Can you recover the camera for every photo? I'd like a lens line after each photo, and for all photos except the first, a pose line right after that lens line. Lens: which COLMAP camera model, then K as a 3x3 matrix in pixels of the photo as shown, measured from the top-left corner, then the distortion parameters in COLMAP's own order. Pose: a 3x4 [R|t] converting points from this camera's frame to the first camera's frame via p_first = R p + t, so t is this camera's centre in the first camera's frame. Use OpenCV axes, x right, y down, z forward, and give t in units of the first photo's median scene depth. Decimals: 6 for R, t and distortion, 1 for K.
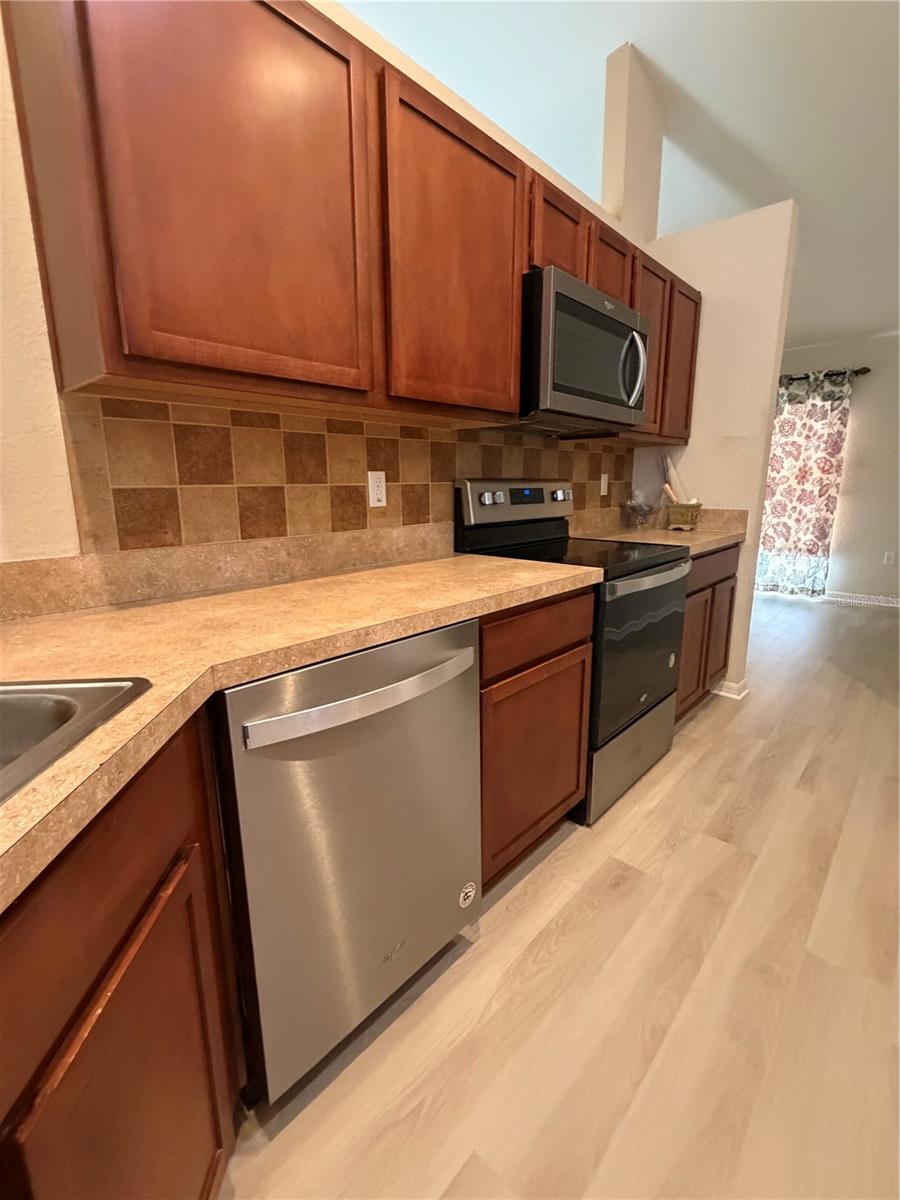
lens RADIAL K [[546.9, 0, 445.1], [0, 546.9, 598.7], [0, 0, 1]] dist [0.000189, -0.000347]
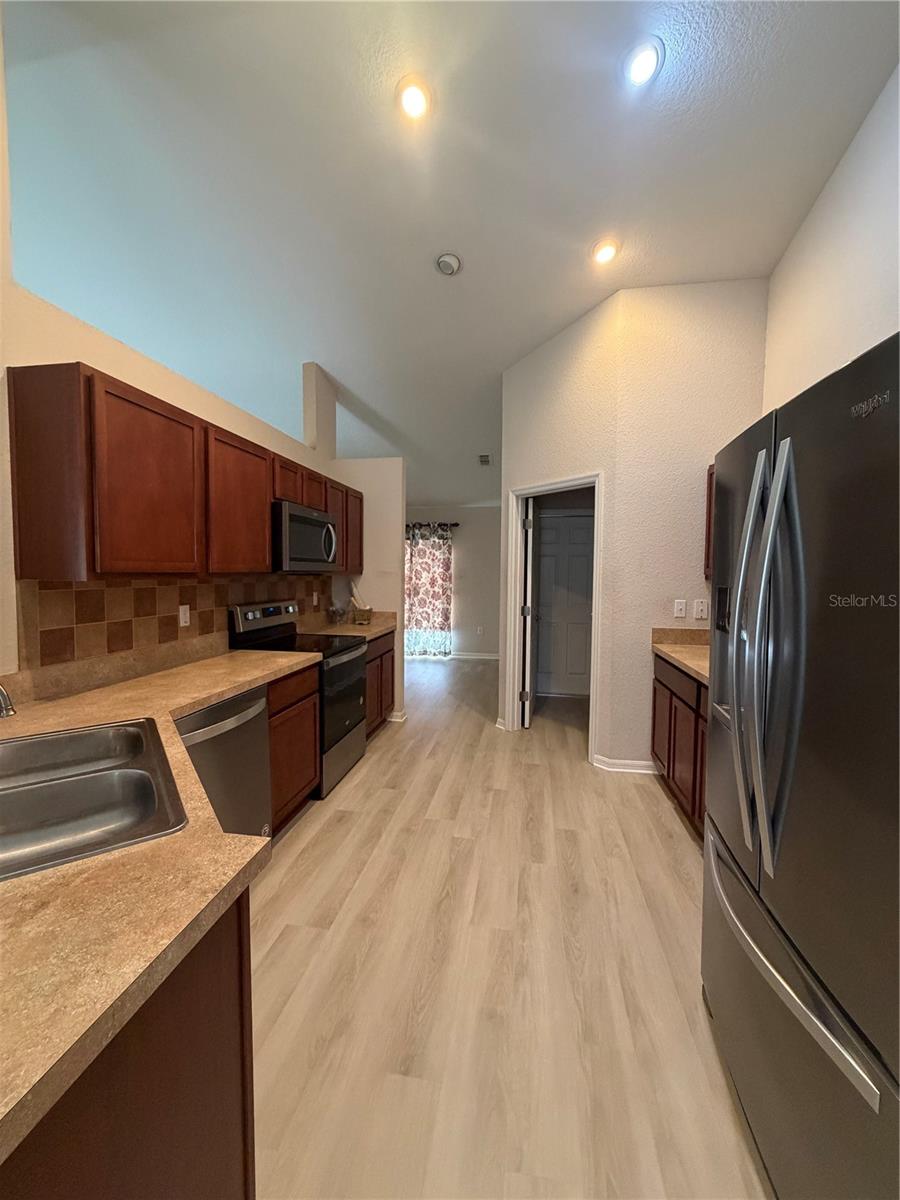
lens RADIAL K [[481.8, 0, 456.3], [0, 481.8, 597.5], [0, 0, 1]] dist [0.001043, -0.000042]
pose [[0.835064, -0.014874, 0.549952, -0.207802], [0.098333, 0.987572, -0.122602, 0.005488], [-0.541294, 0.156459, 0.826149, -0.579759]]
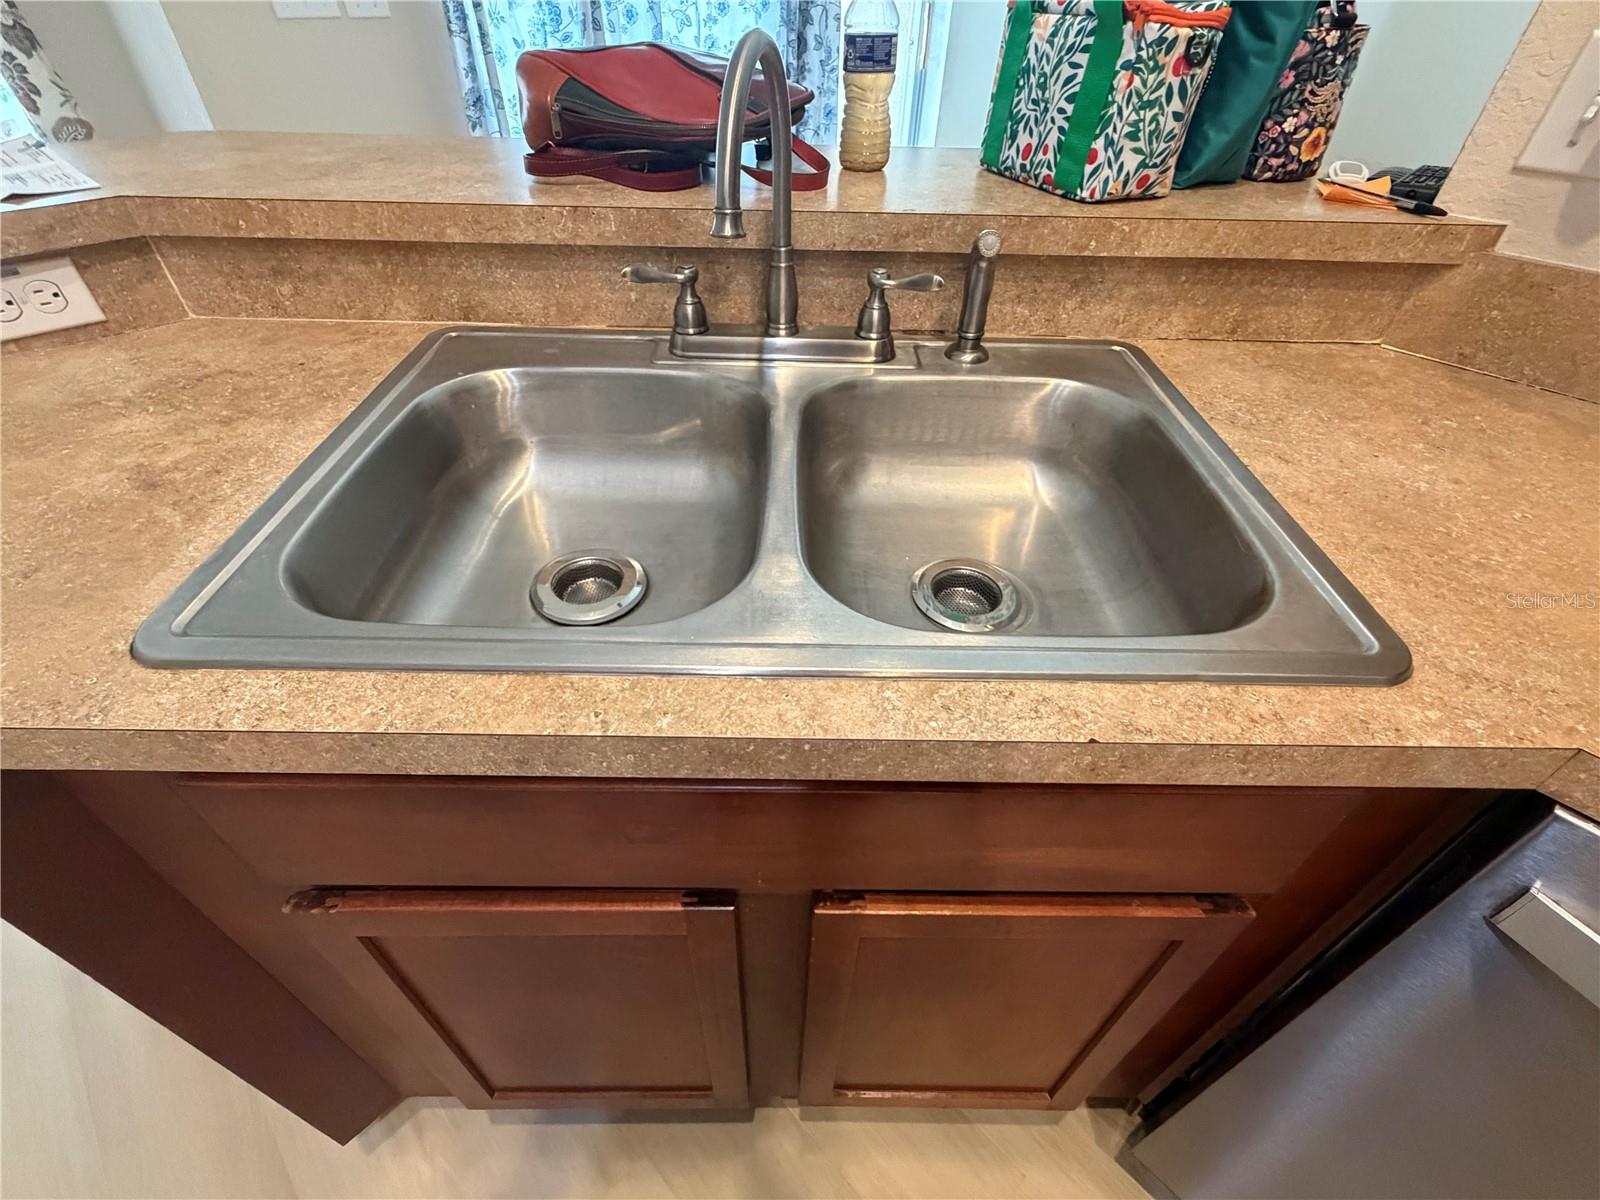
lens RADIAL K [[729.2, 0, 800.0], [0, 729.2, 600.0], [0, 0, 1]] dist [0.000189, -0.000347]
pose [[-0.056150, 0.665828, -0.743990, -0.026870], [-0.225557, 0.717441, 0.659092, -0.070326], [0.972610, 0.204820, 0.109898, 0.141669]]
